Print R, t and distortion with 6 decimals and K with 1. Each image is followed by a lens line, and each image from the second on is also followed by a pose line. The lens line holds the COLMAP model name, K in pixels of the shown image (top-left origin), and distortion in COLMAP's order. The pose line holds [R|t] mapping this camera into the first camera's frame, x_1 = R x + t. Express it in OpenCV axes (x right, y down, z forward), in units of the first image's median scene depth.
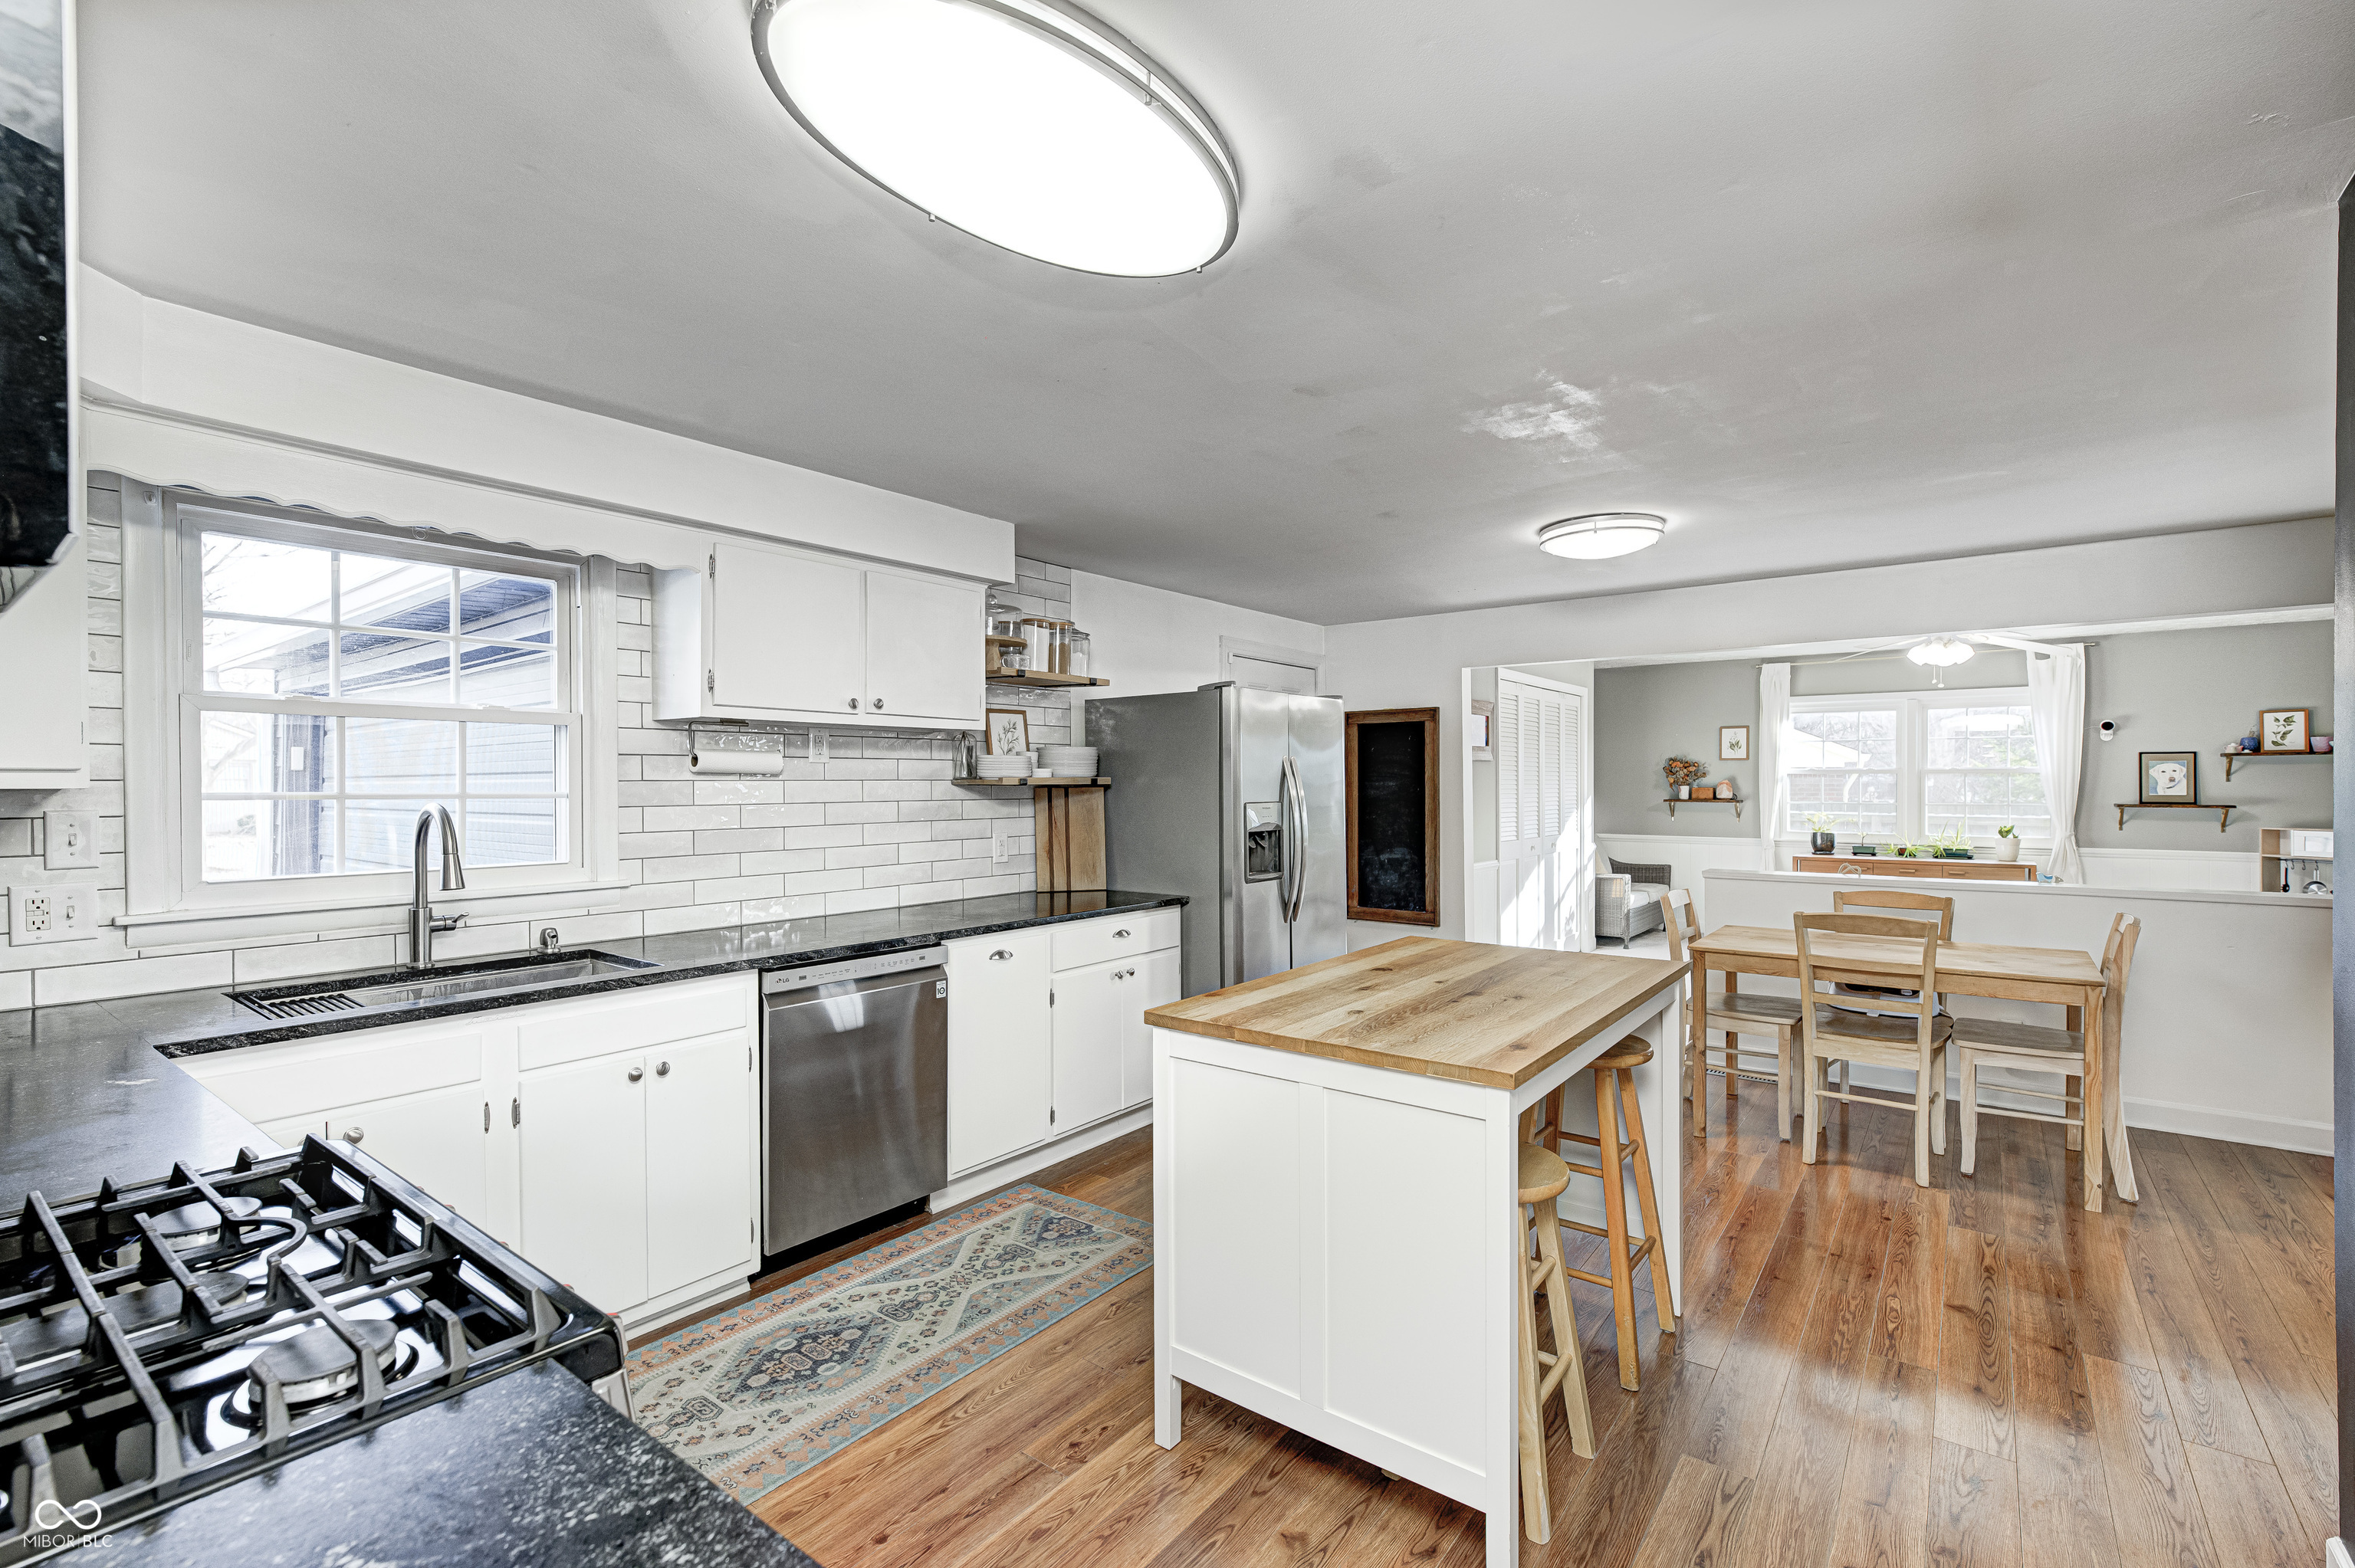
lens RADIAL K [[1039.0, 0, 1177.5], [0, 1039.0, 784.0], [0, 0, 1]] dist [0.022396, 0.000131]
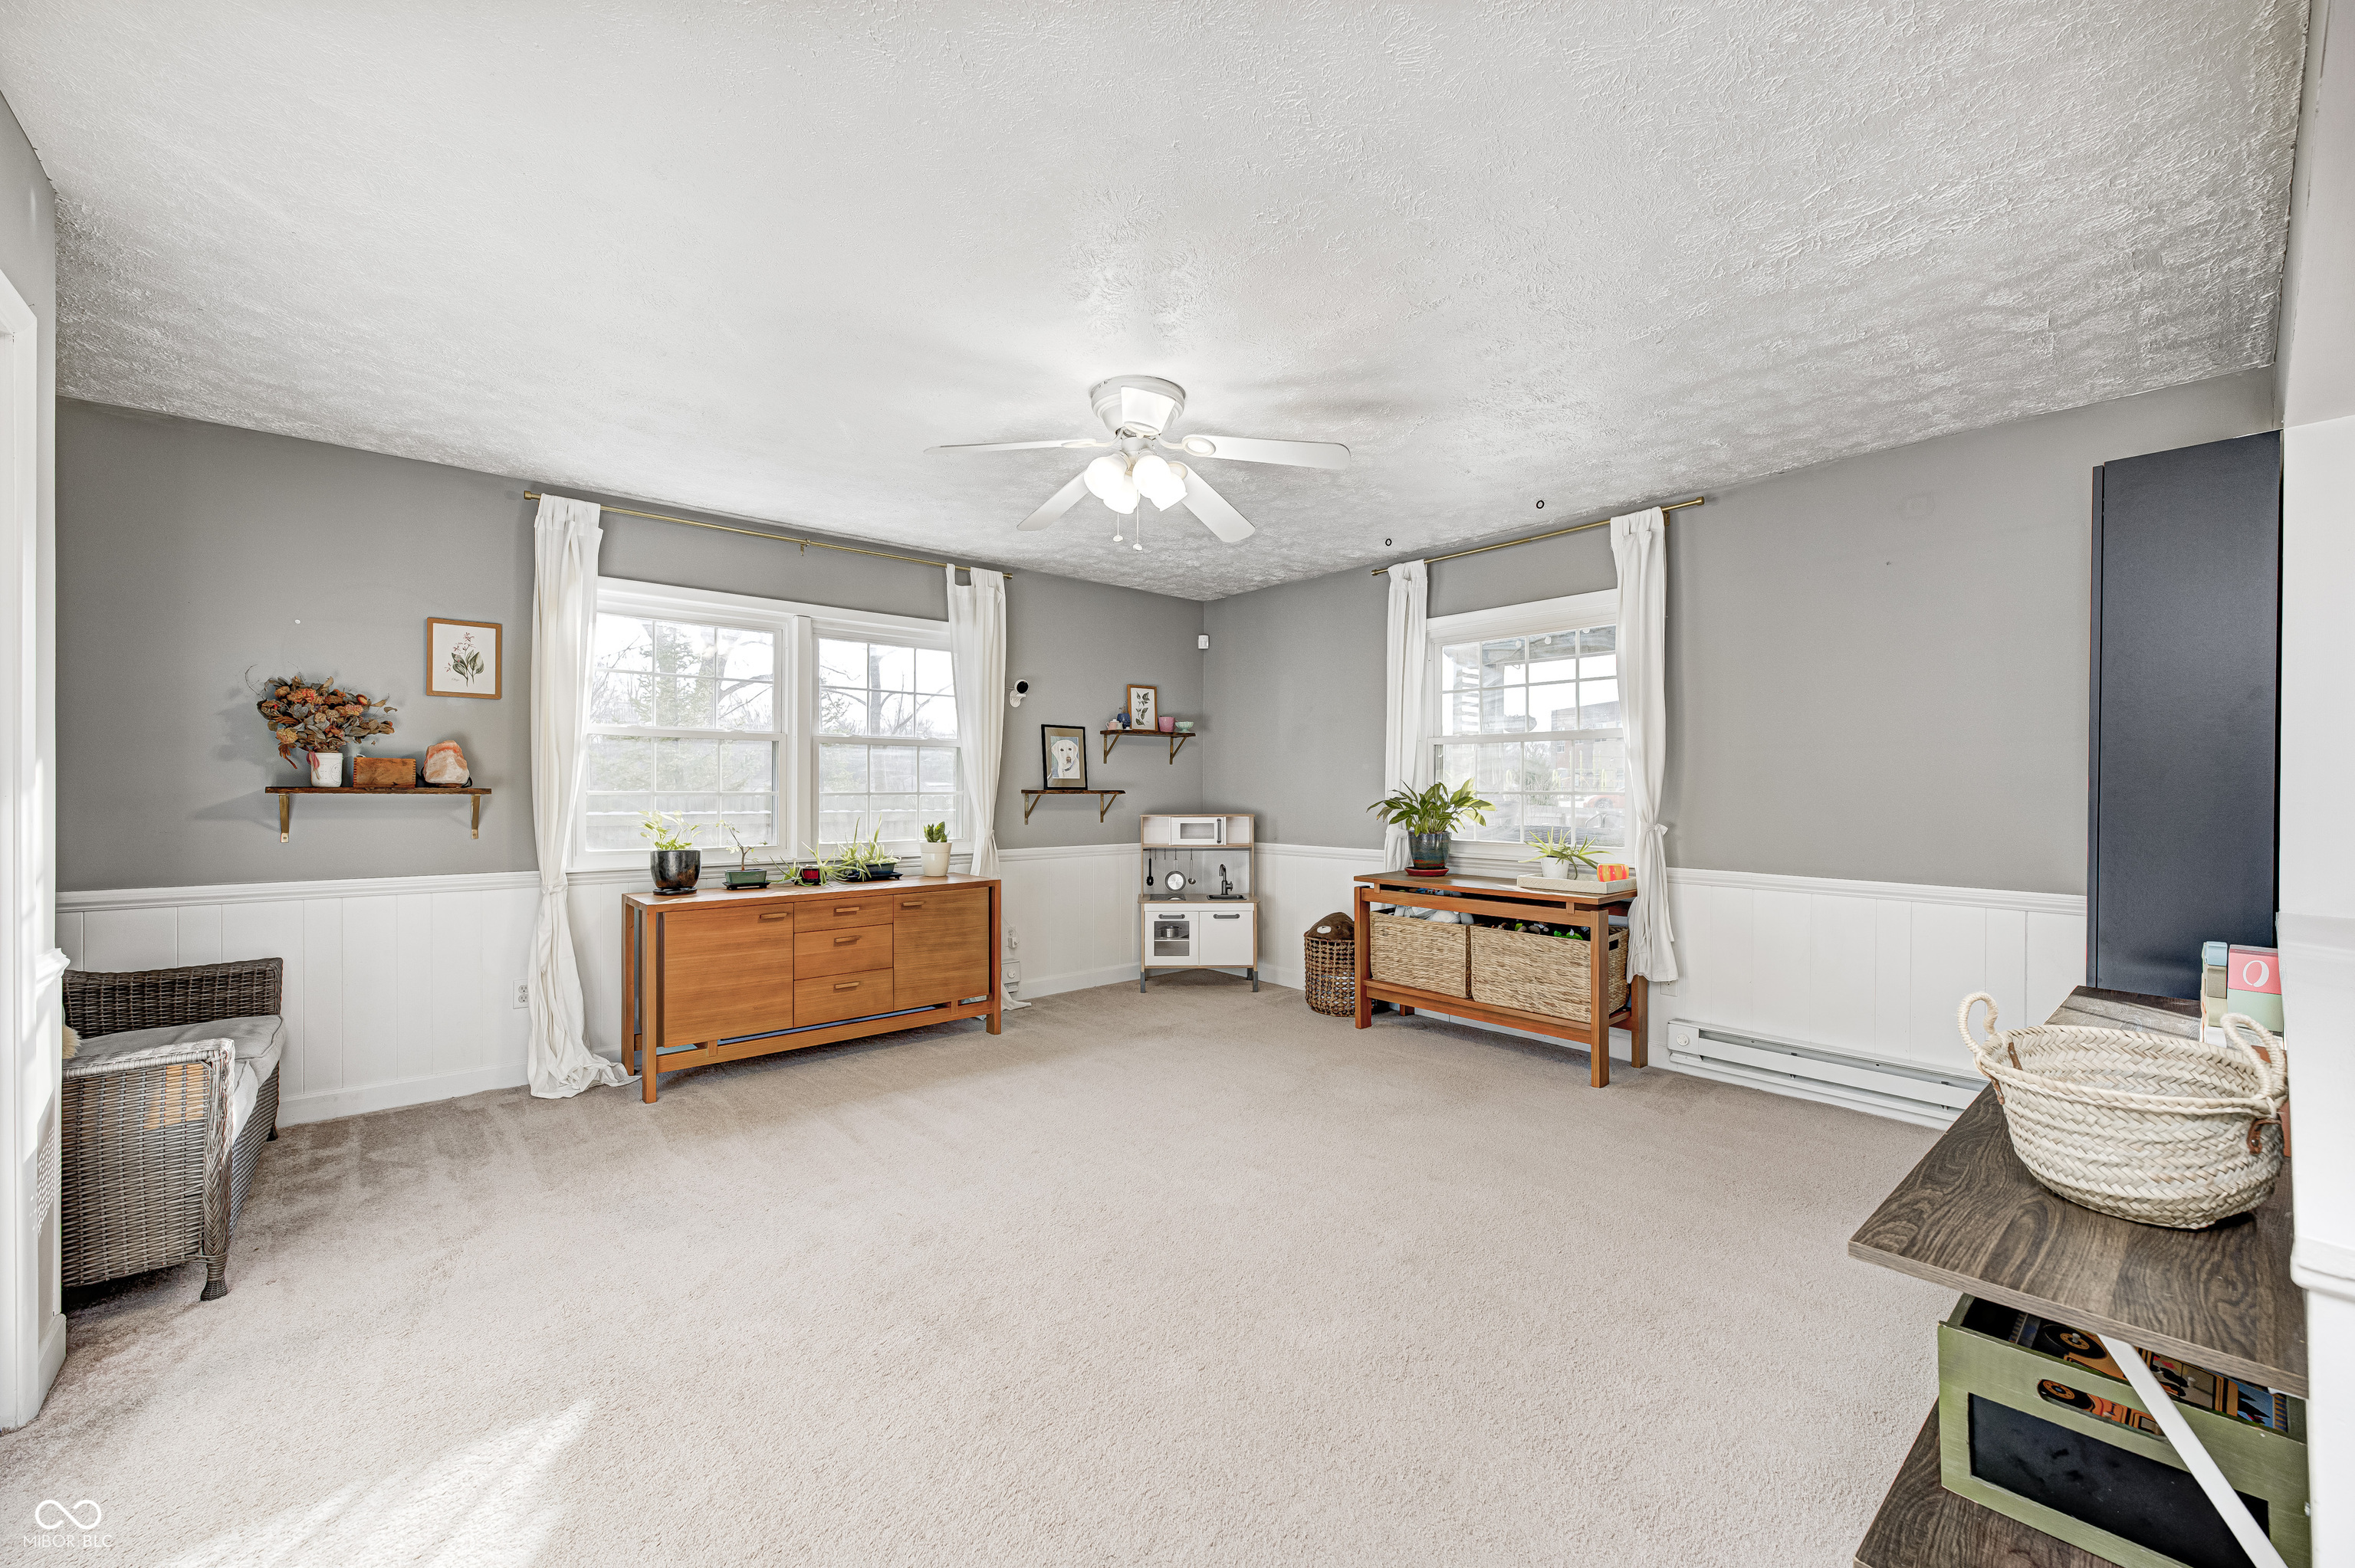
lens RADIAL K [[924.5, 0, 1181.0], [0, 924.5, 788.2], [0, 0, 1]] dist [0.004030, 0.000305]
pose [[0.195096, -0.000099, 0.980784, 0.228281], [-0.006076, 0.999981, 0.001310, 0.014369], [-0.980765, -0.006215, 0.195092, 0.689318]]
